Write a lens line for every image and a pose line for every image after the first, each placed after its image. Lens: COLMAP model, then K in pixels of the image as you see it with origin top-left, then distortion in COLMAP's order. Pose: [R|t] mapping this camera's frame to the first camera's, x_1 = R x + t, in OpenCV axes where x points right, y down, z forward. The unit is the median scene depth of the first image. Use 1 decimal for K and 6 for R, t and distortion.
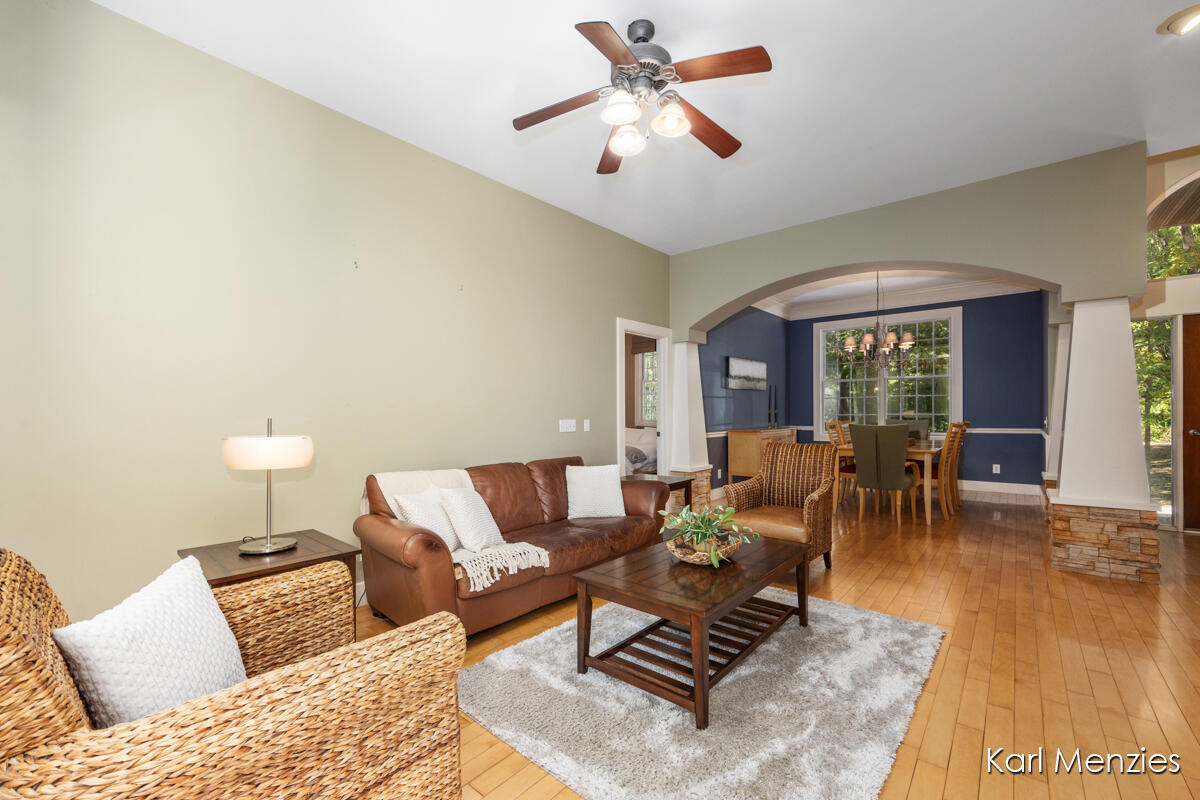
lens RADIAL K [[491.8, 0, 598.9], [0, 491.8, 407.6], [0, 0, 1]] dist [-0.004522, -0.000229]
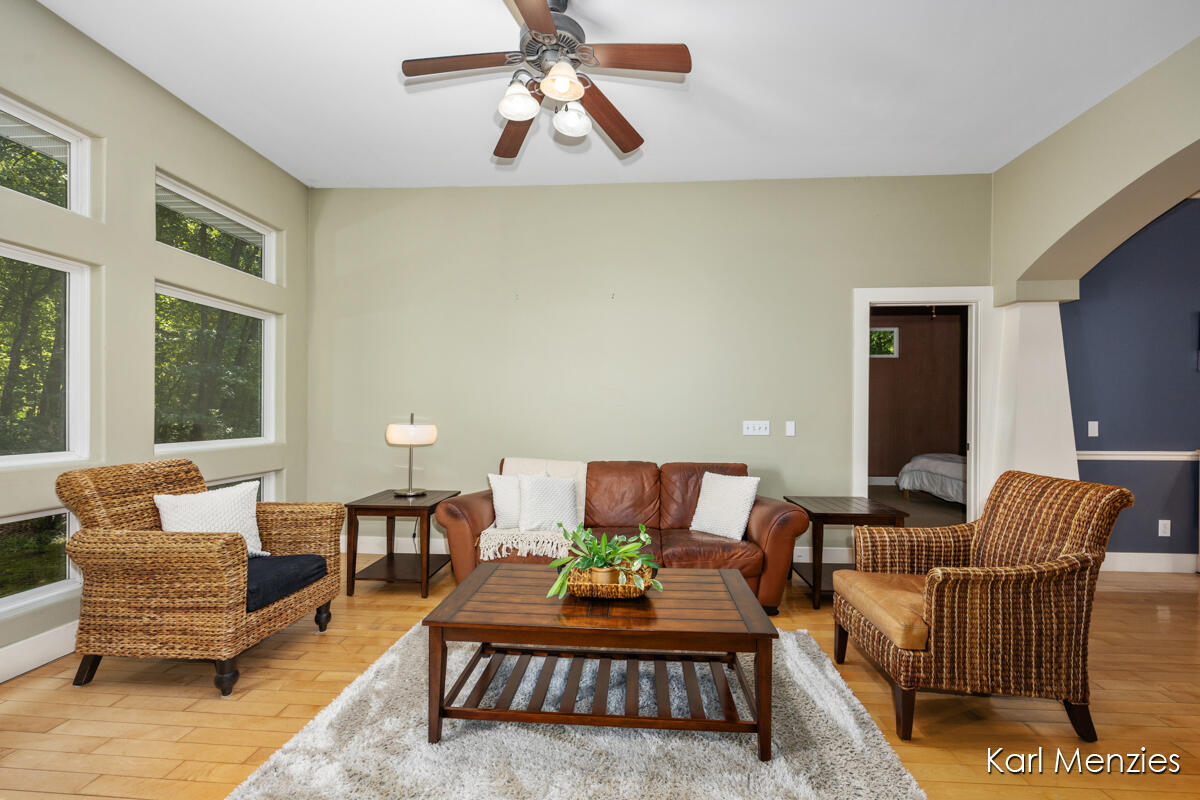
lens RADIAL K [[491.8, 0, 604.0], [0, 491.8, 403.0], [0, 0, 1]] dist [-0.004522, -0.000229]
pose [[0.604667, -0.001166, -0.796477, 0.501354], [-0.001913, 0.999994, -0.002917, -0.004110], [0.796476, 0.003287, 0.604661, 0.286816]]
